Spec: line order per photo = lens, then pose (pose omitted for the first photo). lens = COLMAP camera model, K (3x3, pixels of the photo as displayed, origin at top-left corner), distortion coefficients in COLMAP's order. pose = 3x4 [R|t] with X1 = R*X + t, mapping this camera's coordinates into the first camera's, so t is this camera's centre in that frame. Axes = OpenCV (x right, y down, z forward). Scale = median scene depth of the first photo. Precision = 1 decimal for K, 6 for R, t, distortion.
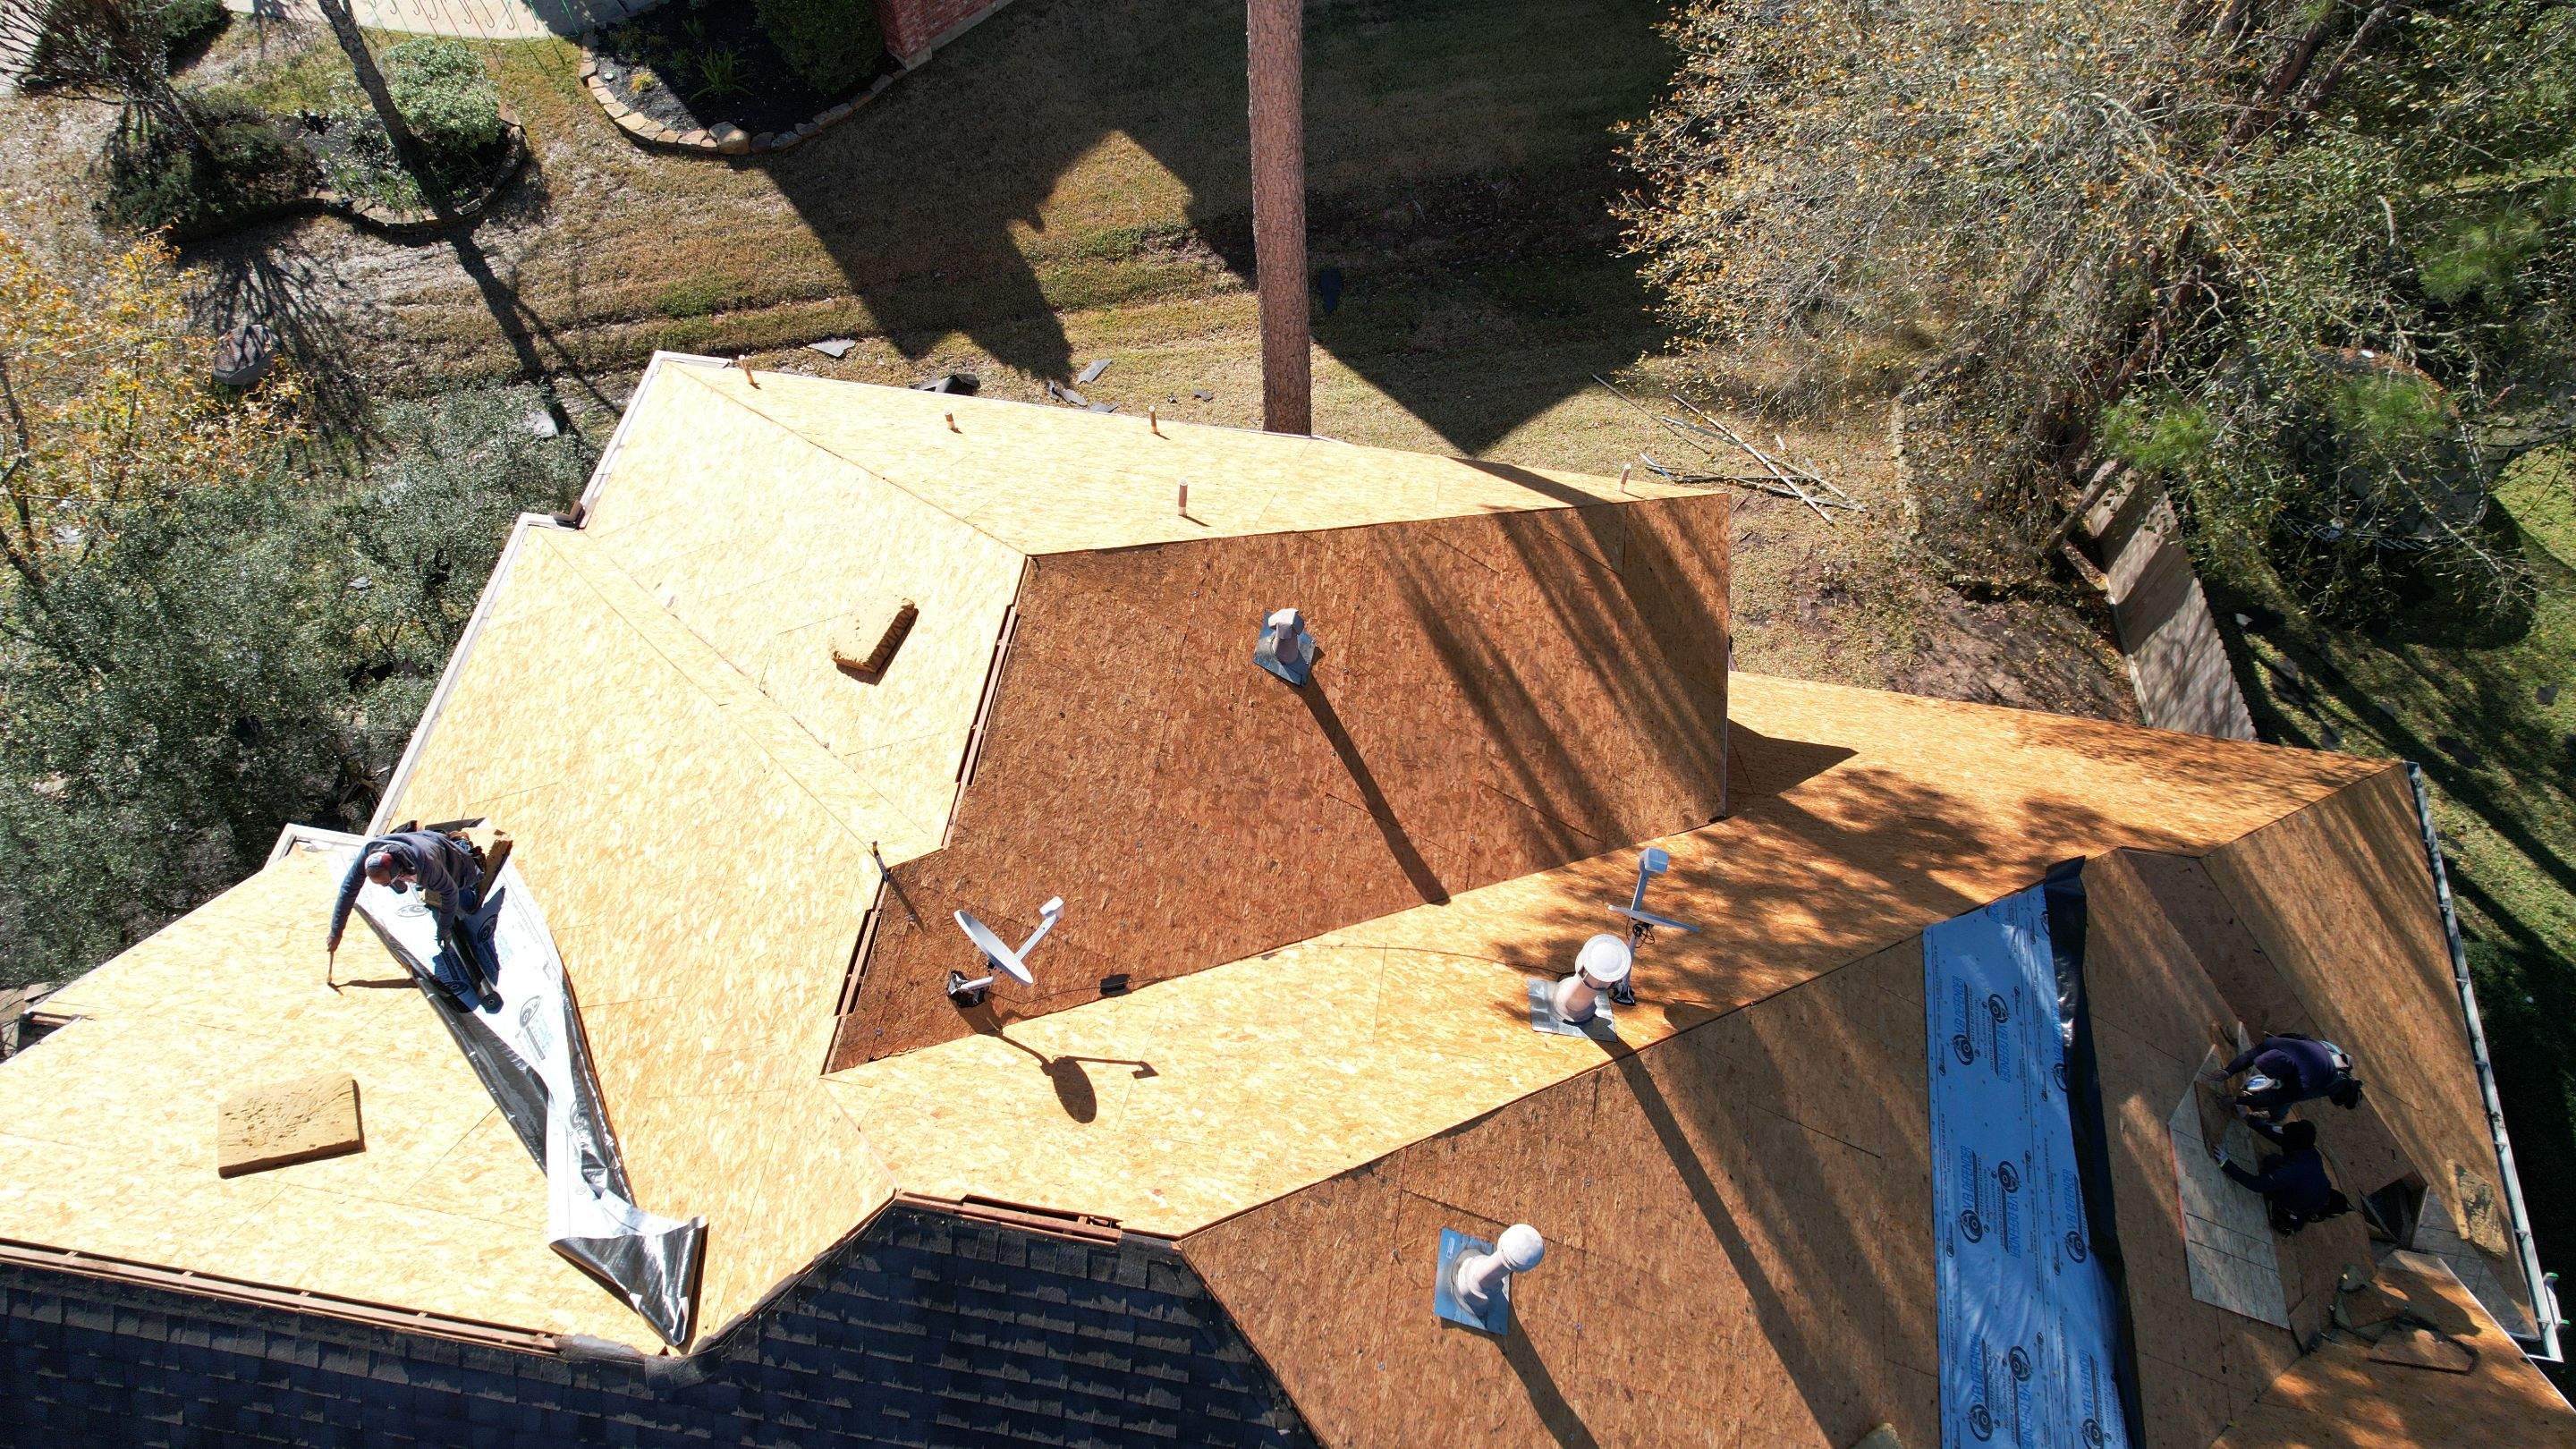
lens RADIAL K [[1643.3, 0, 1294.2], [0, 1643.3, 731.3], [0, 0, 1]] dist [-0.074045, 0.067709]
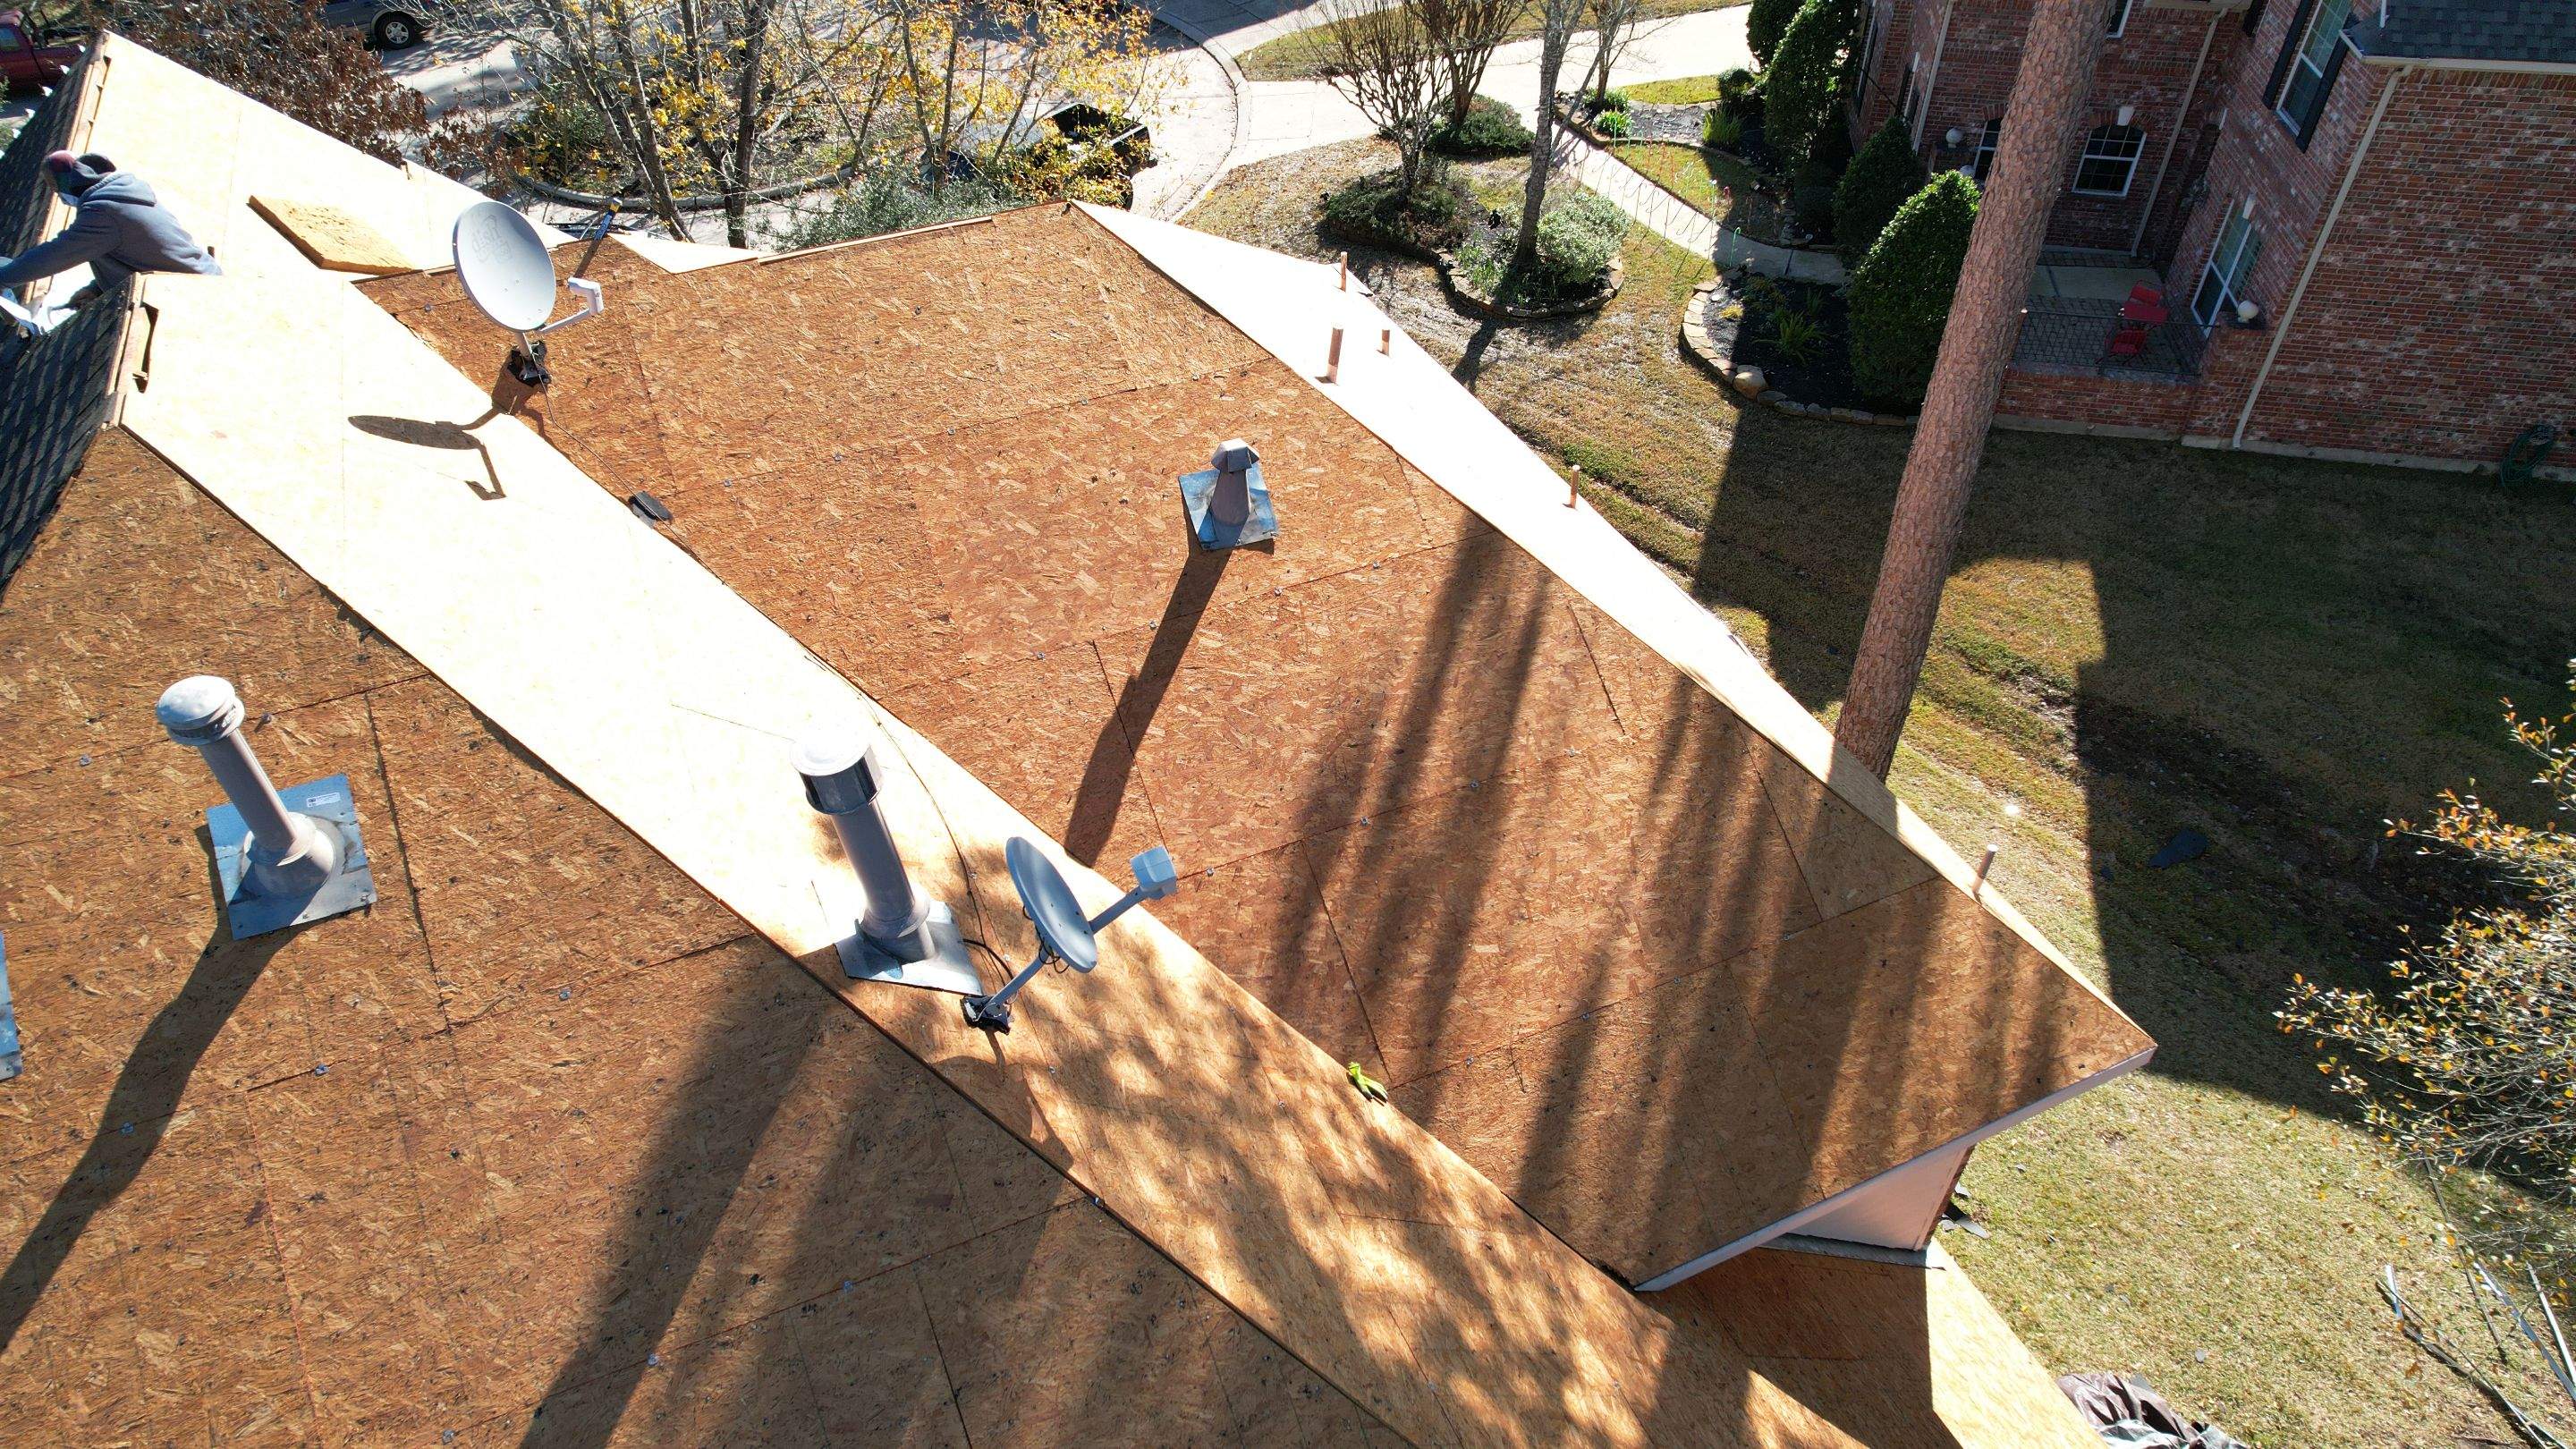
lens RADIAL K [[1643.3, 0, 1266.1], [0, 1643.3, 720.0], [0, 0, 1]] dist [-0.074045, 0.067709]
pose [[0.536202, 0.541197, -0.647760, 0.251478], [-0.723927, 0.689487, -0.023192, 0.010269], [0.434071, 0.481366, 0.761491, 0.227927]]
